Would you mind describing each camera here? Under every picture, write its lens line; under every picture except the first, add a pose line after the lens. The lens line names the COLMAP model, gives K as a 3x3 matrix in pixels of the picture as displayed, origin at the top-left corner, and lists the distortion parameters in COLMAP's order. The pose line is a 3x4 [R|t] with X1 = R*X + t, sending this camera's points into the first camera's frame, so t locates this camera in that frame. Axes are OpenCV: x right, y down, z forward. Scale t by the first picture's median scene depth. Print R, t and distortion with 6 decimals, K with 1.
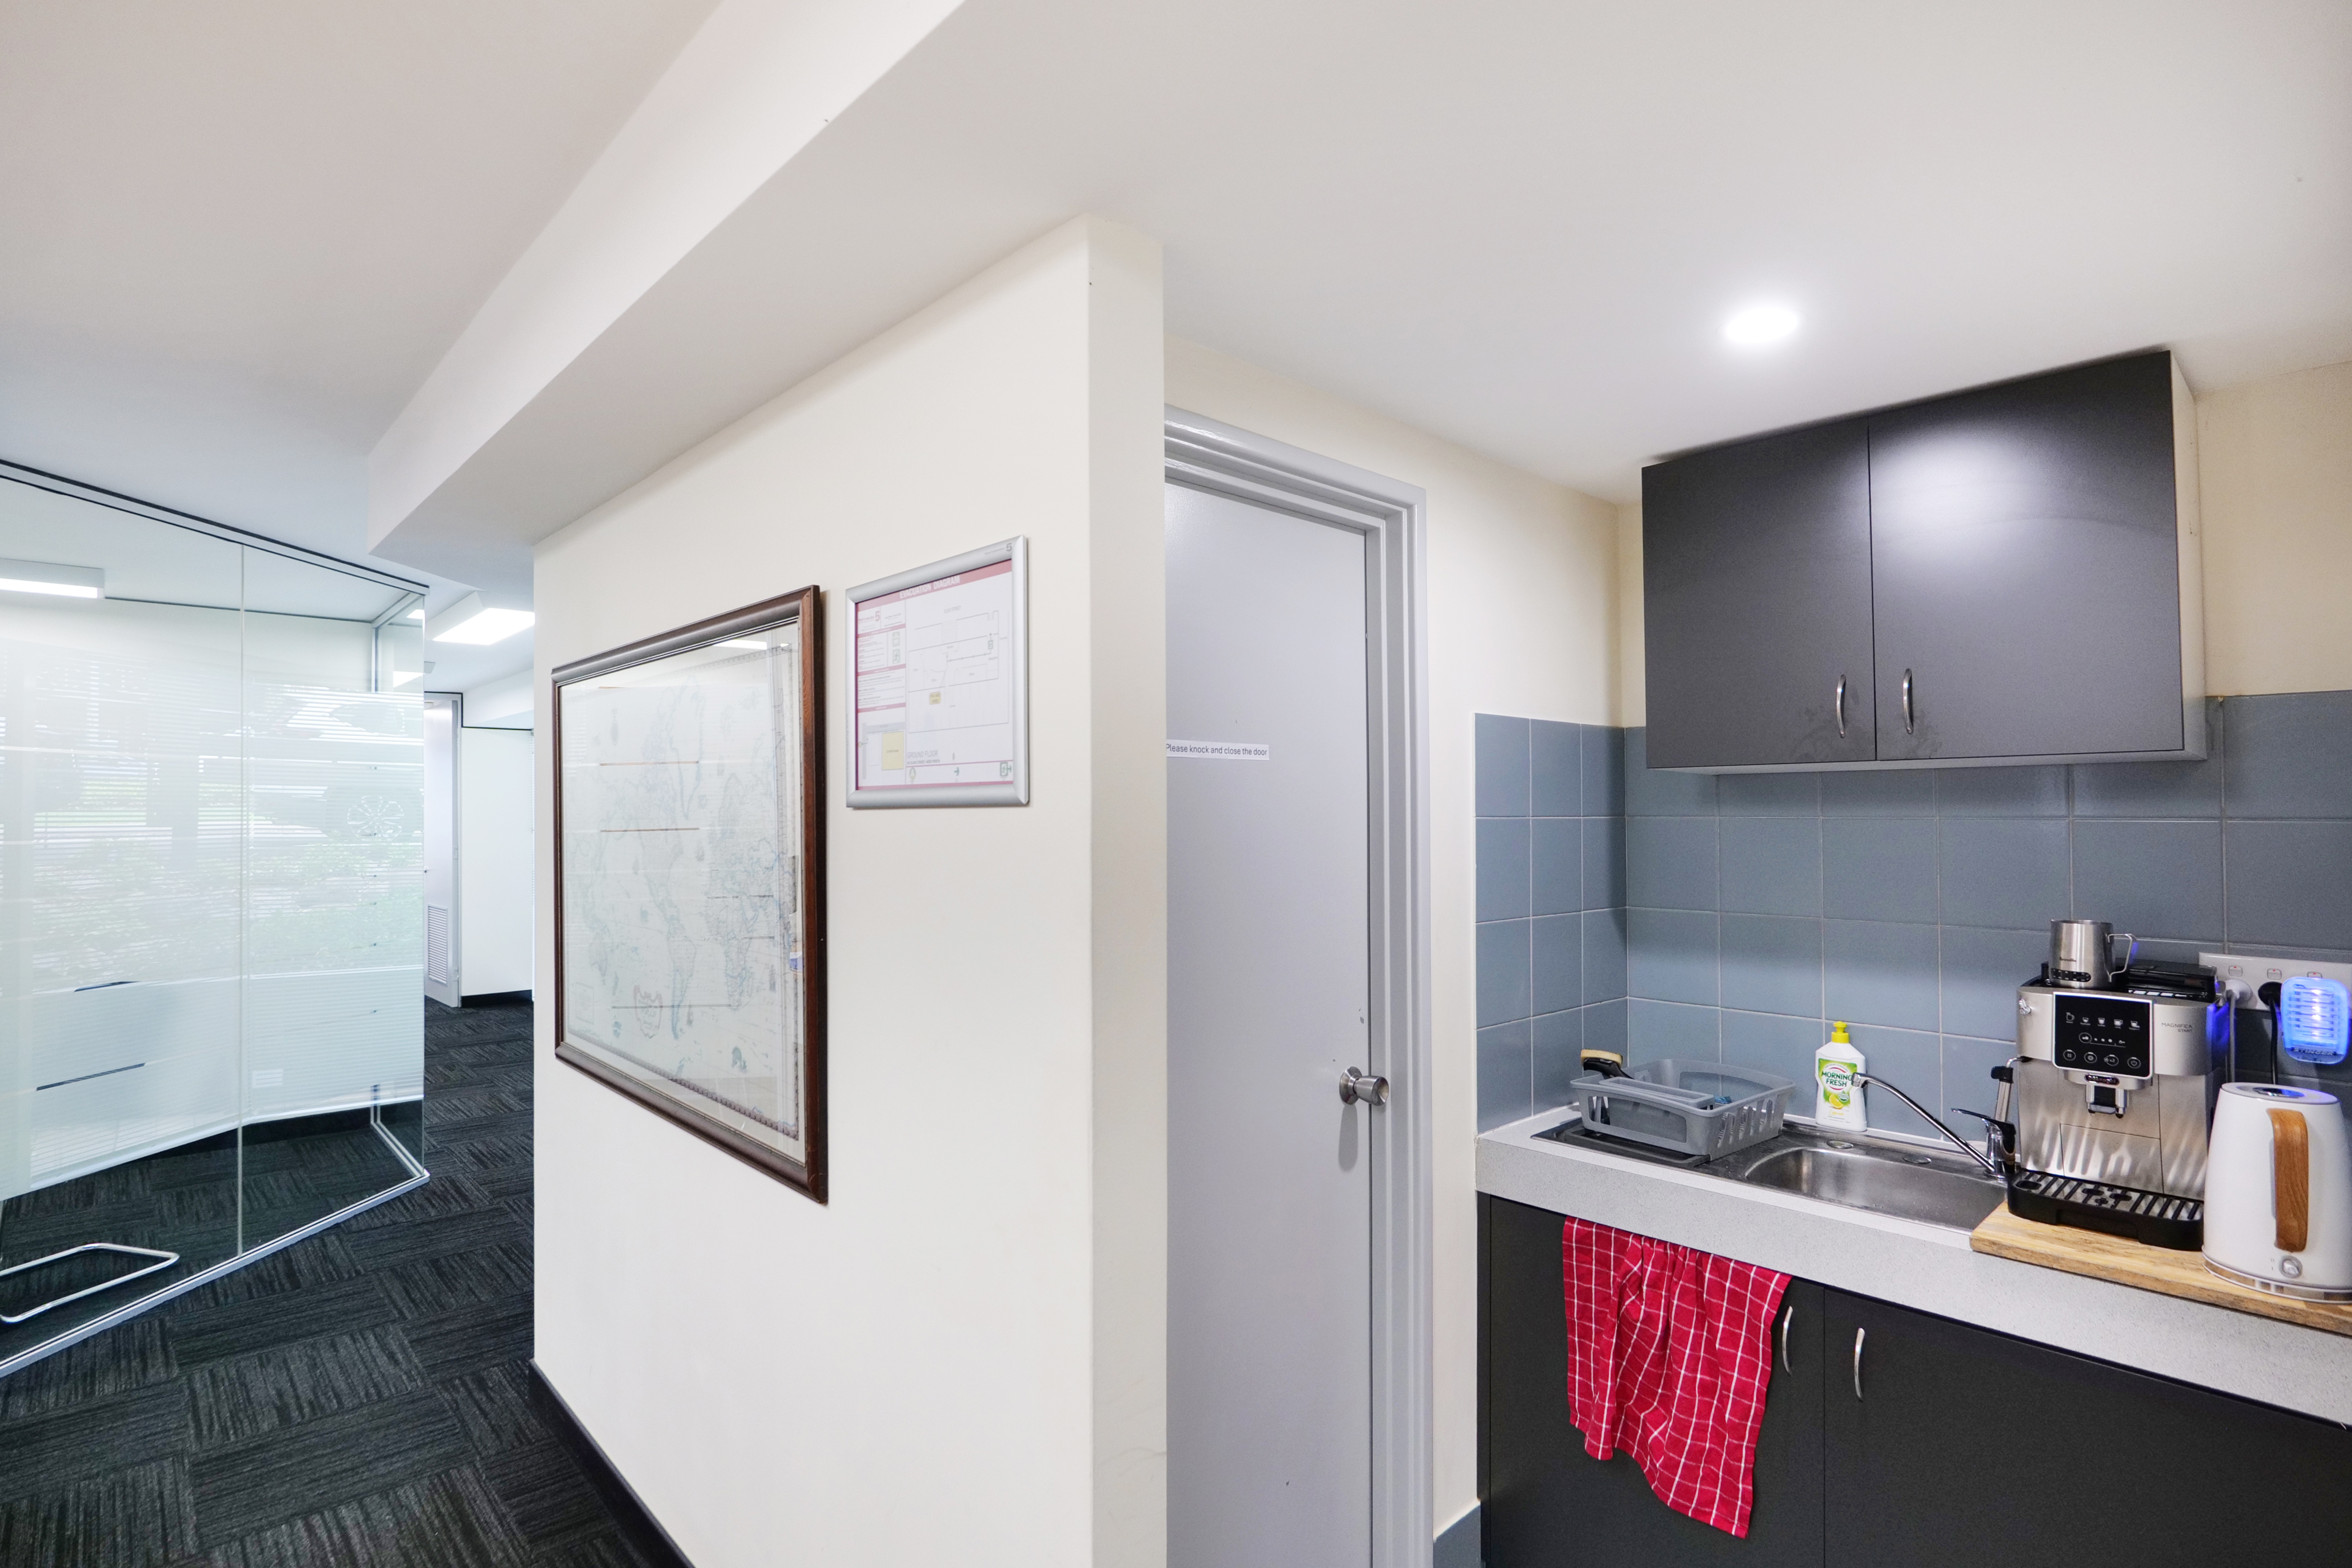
lens RADIAL K [[1142.6, 0, 1172.1], [0, 1142.6, 812.1], [0, 0, 1]] dist [-0.000172, -0.000006]
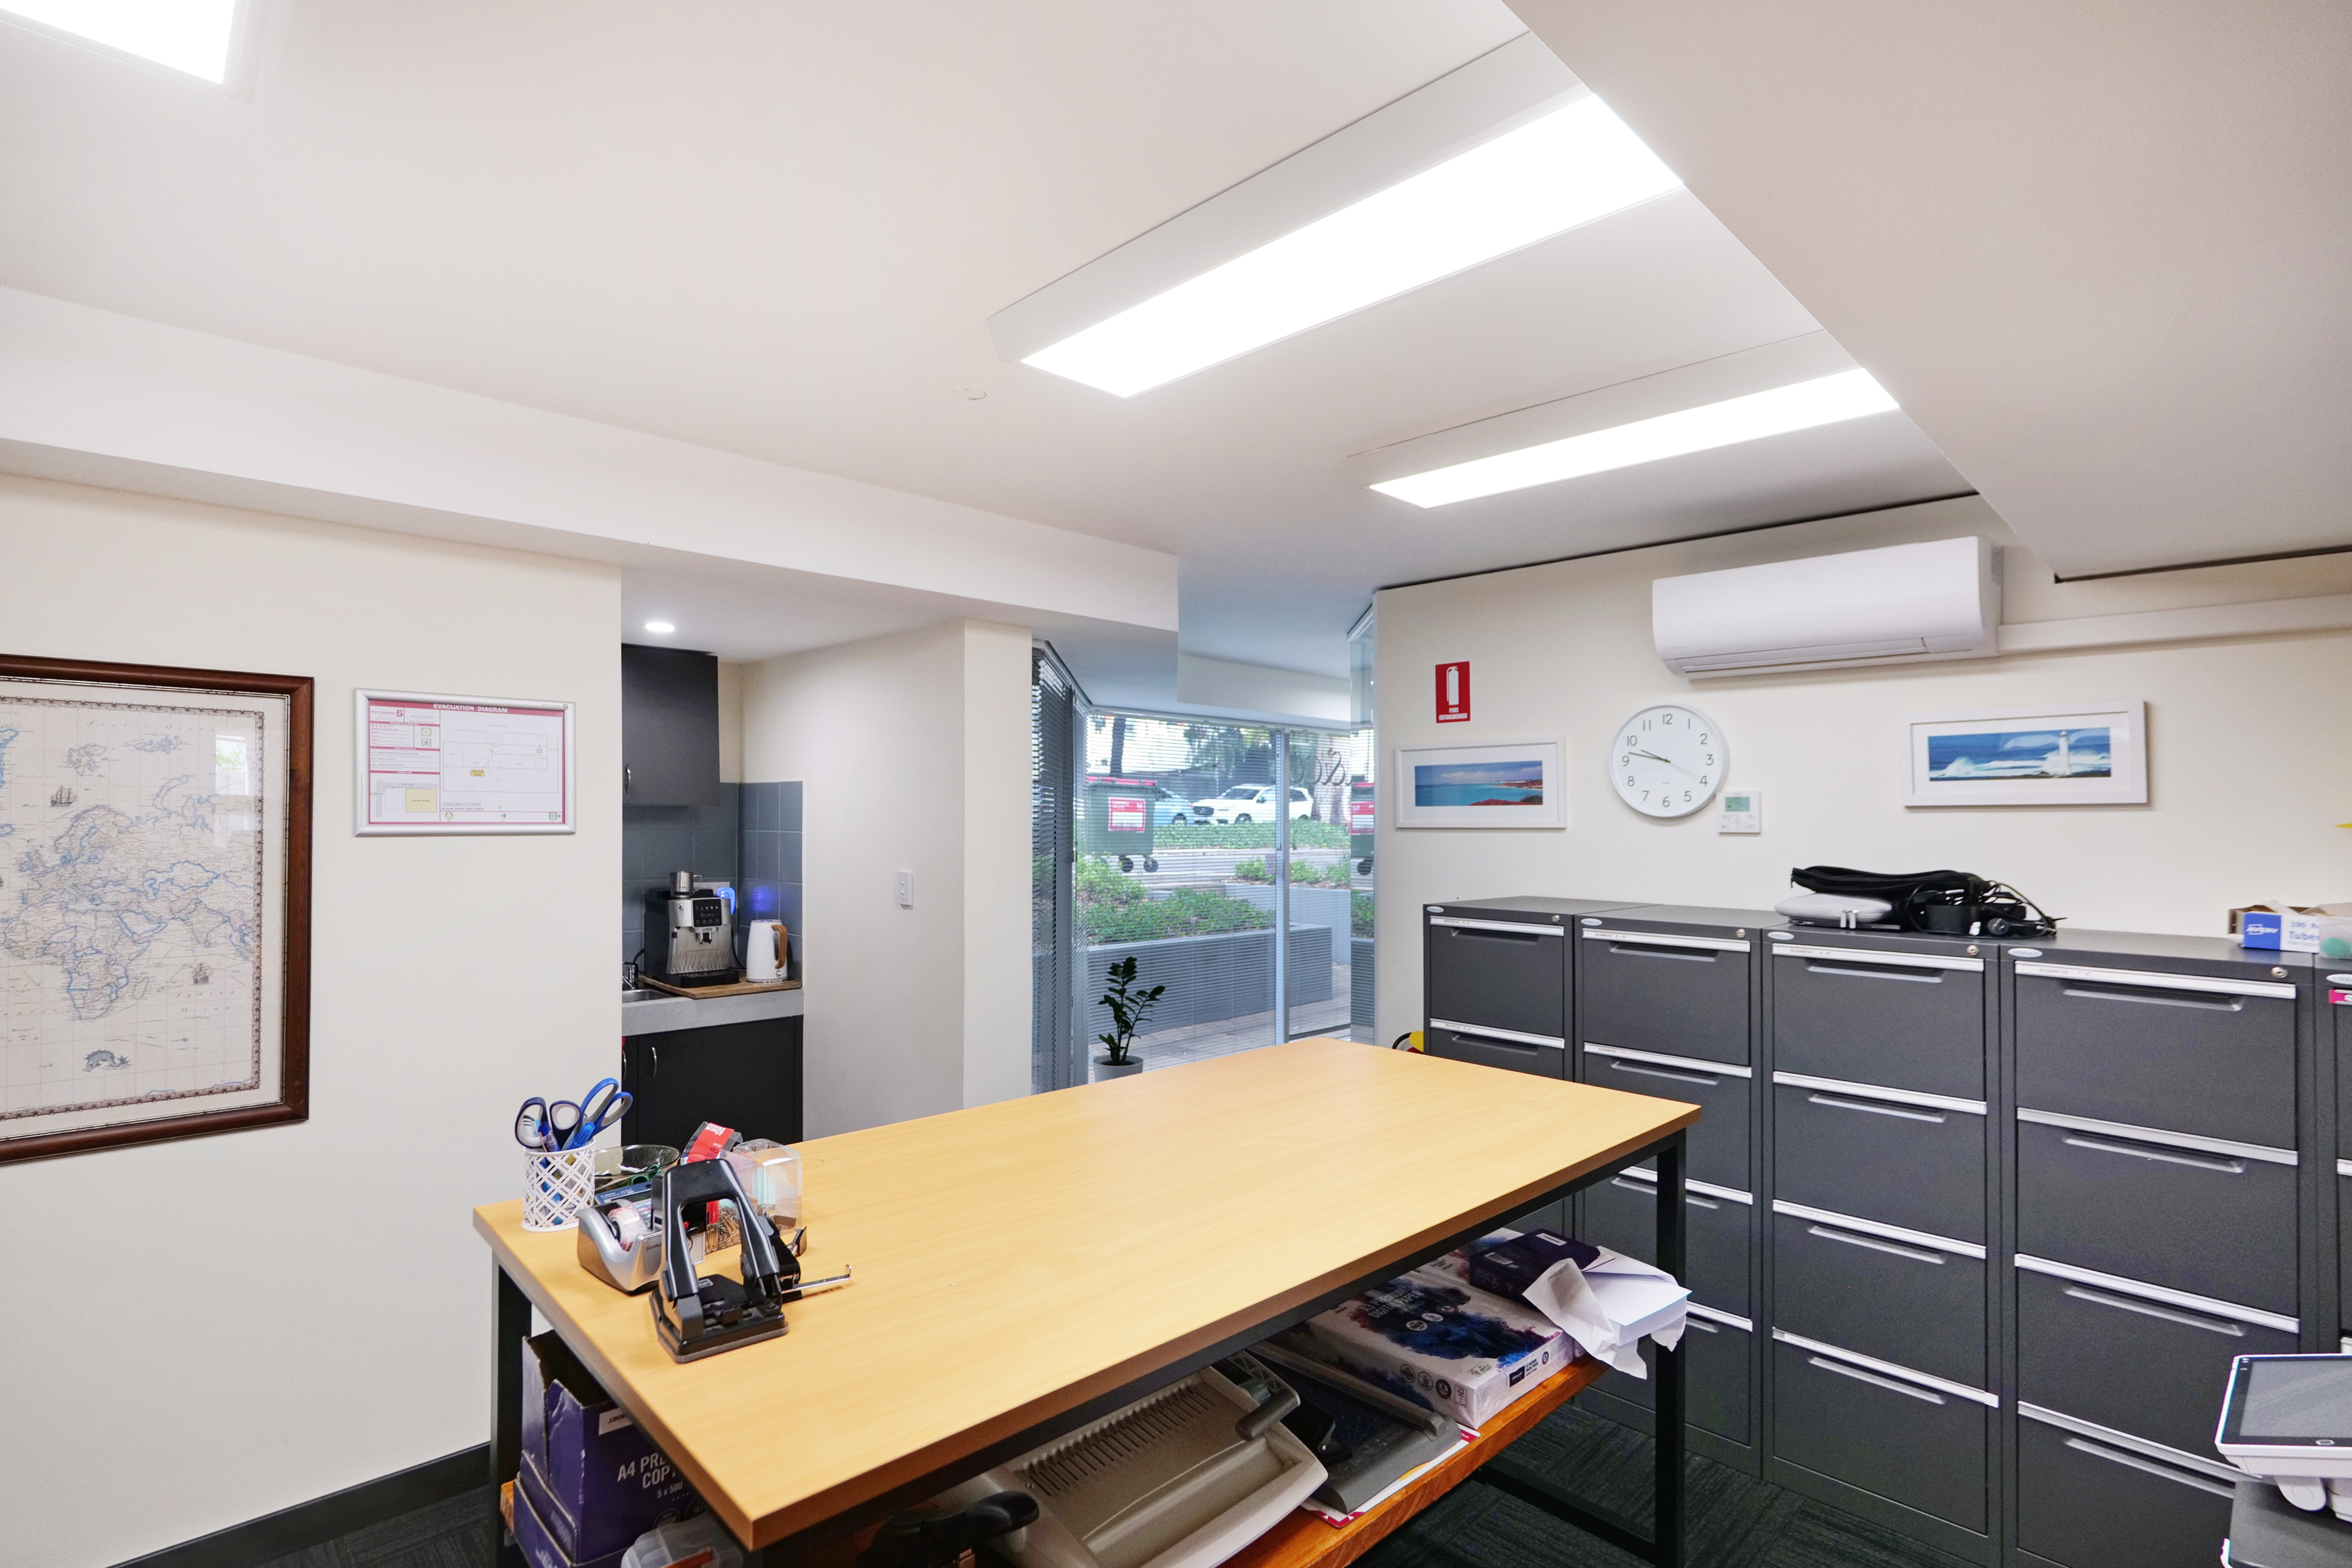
lens RADIAL K [[1142.6, 0, 1172.1], [0, 1142.6, 812.1], [0, 0, 1]] dist [-0.000172, -0.000006]
pose [[-0.020969, 0.004250, 0.999771, -1.841245], [-0.007123, 0.999965, -0.004400, -0.036816], [-0.999755, -0.007214, -0.020938, -0.026302]]
